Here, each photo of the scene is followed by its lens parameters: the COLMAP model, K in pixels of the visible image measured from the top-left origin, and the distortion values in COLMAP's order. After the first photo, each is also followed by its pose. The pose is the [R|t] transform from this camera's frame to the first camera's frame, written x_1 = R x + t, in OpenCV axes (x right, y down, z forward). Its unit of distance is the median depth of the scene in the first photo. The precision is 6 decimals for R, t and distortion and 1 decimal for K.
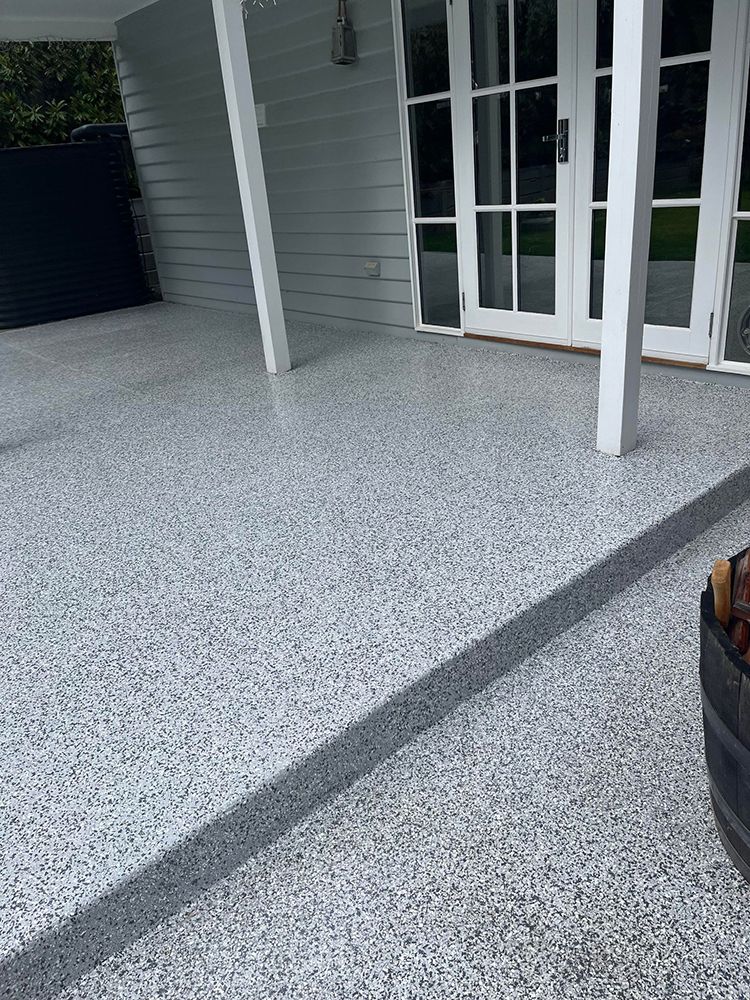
lens RADIAL K [[742.7, 0, 376.7], [0, 742.7, 501.6], [0, 0, 1]] dist [0.064264, -0.088791]
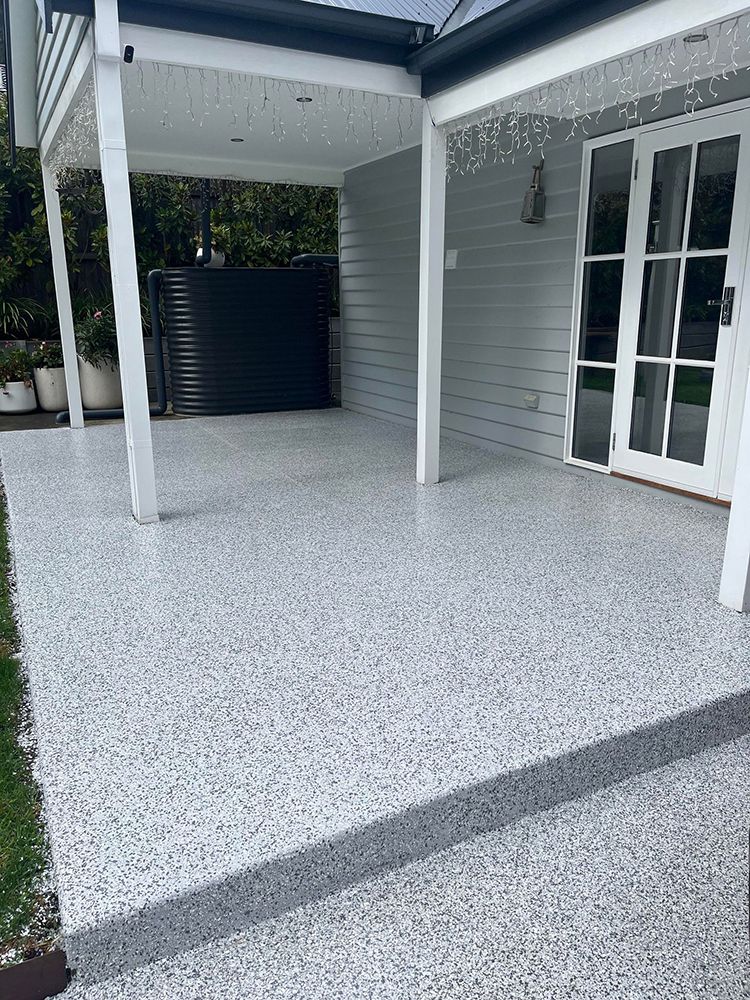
lens RADIAL K [[742.7, 0, 376.7], [0, 742.7, 501.6], [0, 0, 1]] dist [0.064264, -0.088791]
pose [[0.966493, 0.144112, -0.212421, 0.059932], [-0.174812, 0.975500, -0.133571, 0.016379], [0.187967, 0.166229, 0.968006, -0.094593]]
